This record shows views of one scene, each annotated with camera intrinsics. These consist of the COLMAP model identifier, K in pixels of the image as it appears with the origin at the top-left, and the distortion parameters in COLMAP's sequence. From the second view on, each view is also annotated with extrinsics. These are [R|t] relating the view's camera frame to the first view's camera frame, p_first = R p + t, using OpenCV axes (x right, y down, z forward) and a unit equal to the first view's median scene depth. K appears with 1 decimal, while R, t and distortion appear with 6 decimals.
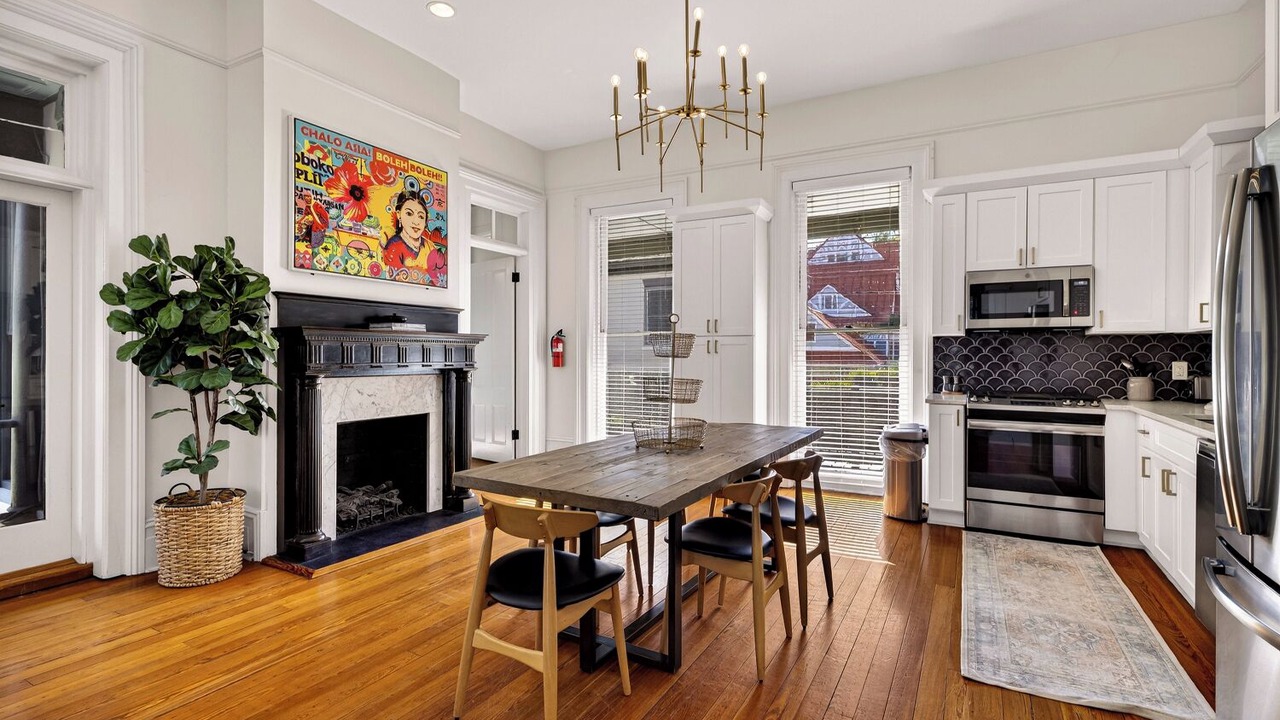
lens RADIAL K [[604.4, 0, 639.2], [0, 604.4, 356.0], [0, 0, 1]] dist [0.009903, -0.000738]
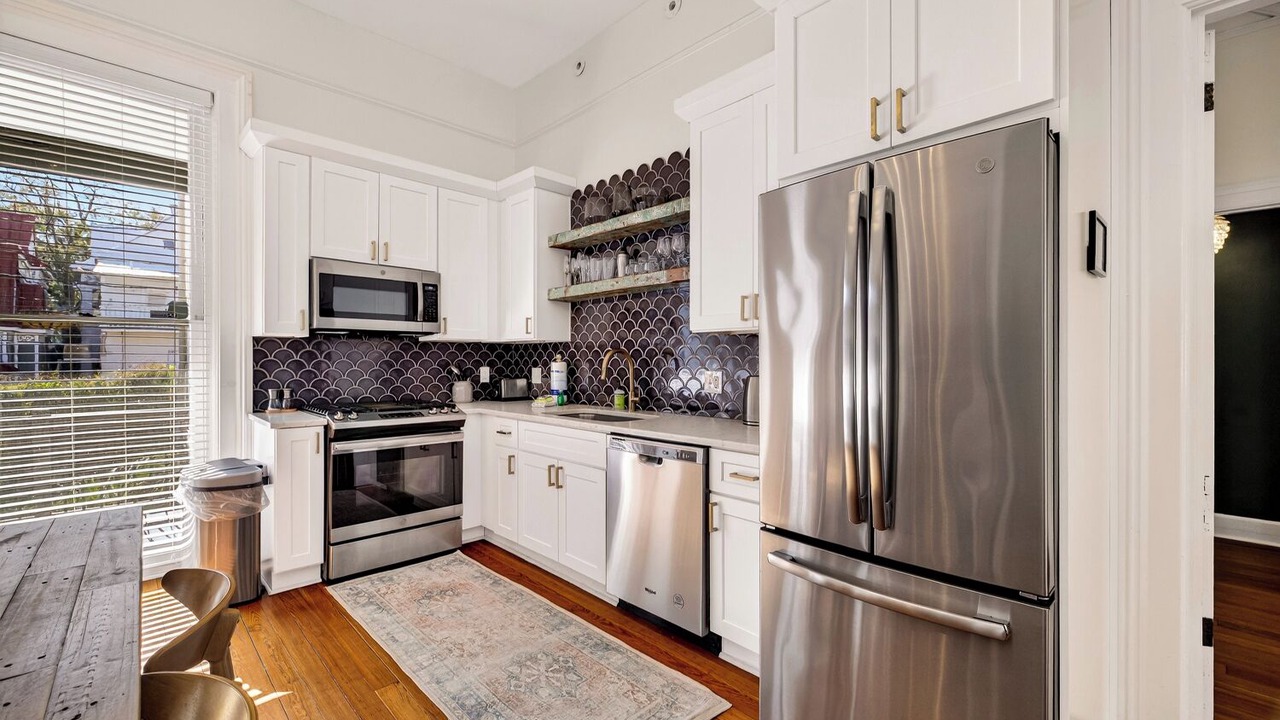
lens RADIAL K [[534.6, 0, 644.1], [0, 534.6, 362.5], [0, 0, 1]] dist [0.000876, -0.000122]
pose [[0.281952, -0.004084, 0.959420, -0.008805], [0.001800, 0.999991, 0.003728, -0.002089], [-0.959427, 0.000676, 0.281957, 0.417144]]
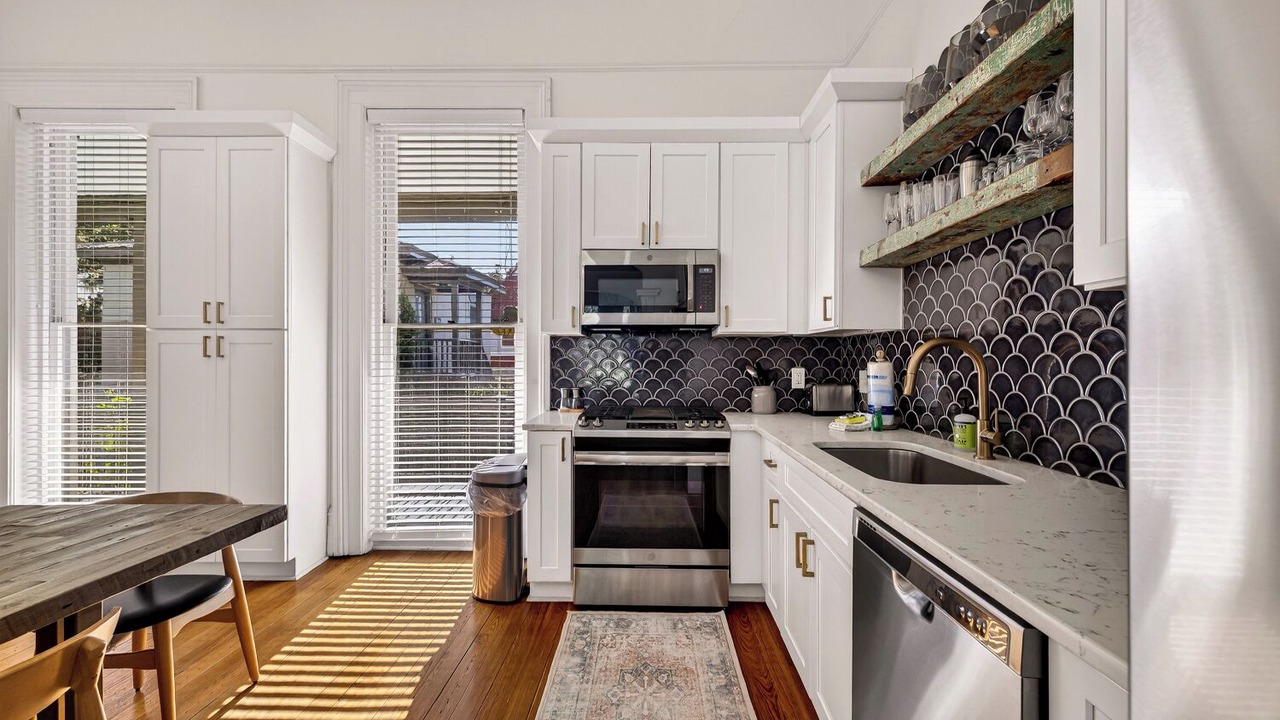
lens RADIAL K [[537.3, 0, 639.8], [0, 537.3, 357.6], [0, 0, 1]] dist [0.014804, -0.000643]
pose [[0.887082, 0.001737, 0.461609, 0.321163], [0.000257, 0.999991, -0.004255, -0.002406], [-0.461612, 0.003893, 0.887073, 0.410540]]
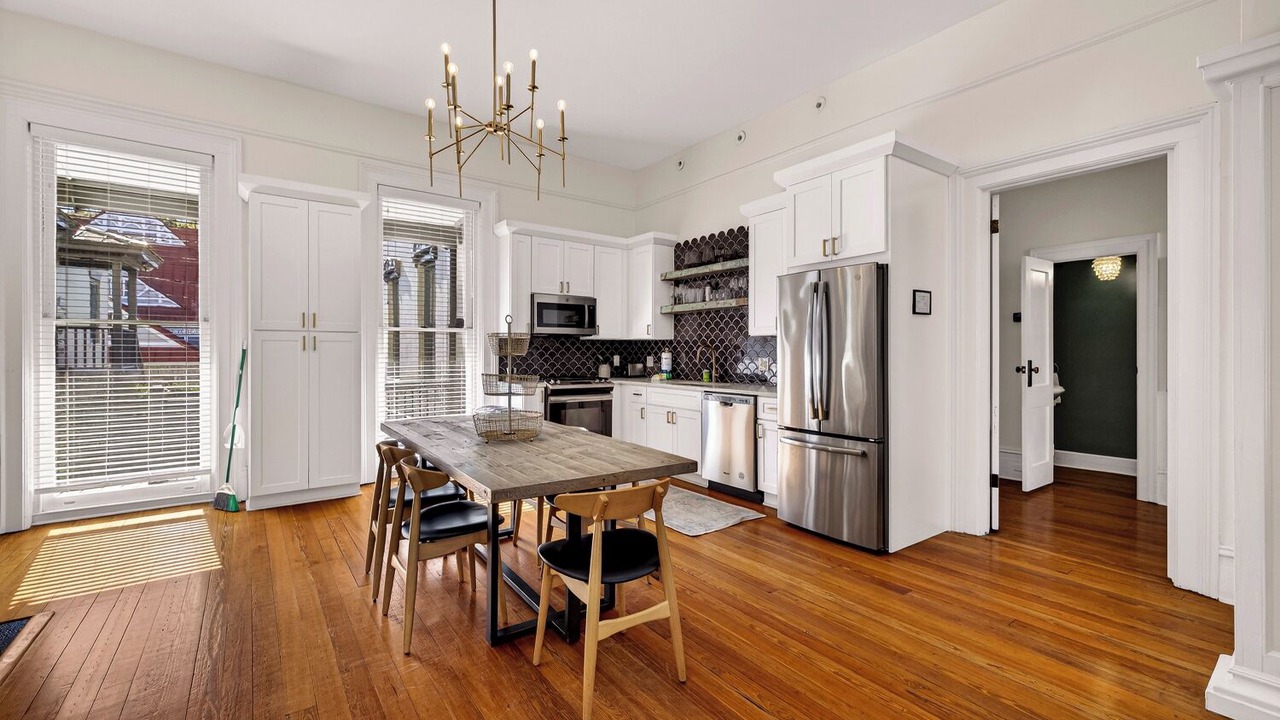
lens RADIAL K [[537.3, 0, 639.8], [0, 537.3, 357.6], [0, 0, 1]] dist [0.014804, -0.000643]
pose [[0.413701, -0.011805, 0.910336, -0.527370], [0.002271, 0.999926, 0.011934, -0.003463], [-0.910410, -0.002870, 0.413698, 0.279707]]
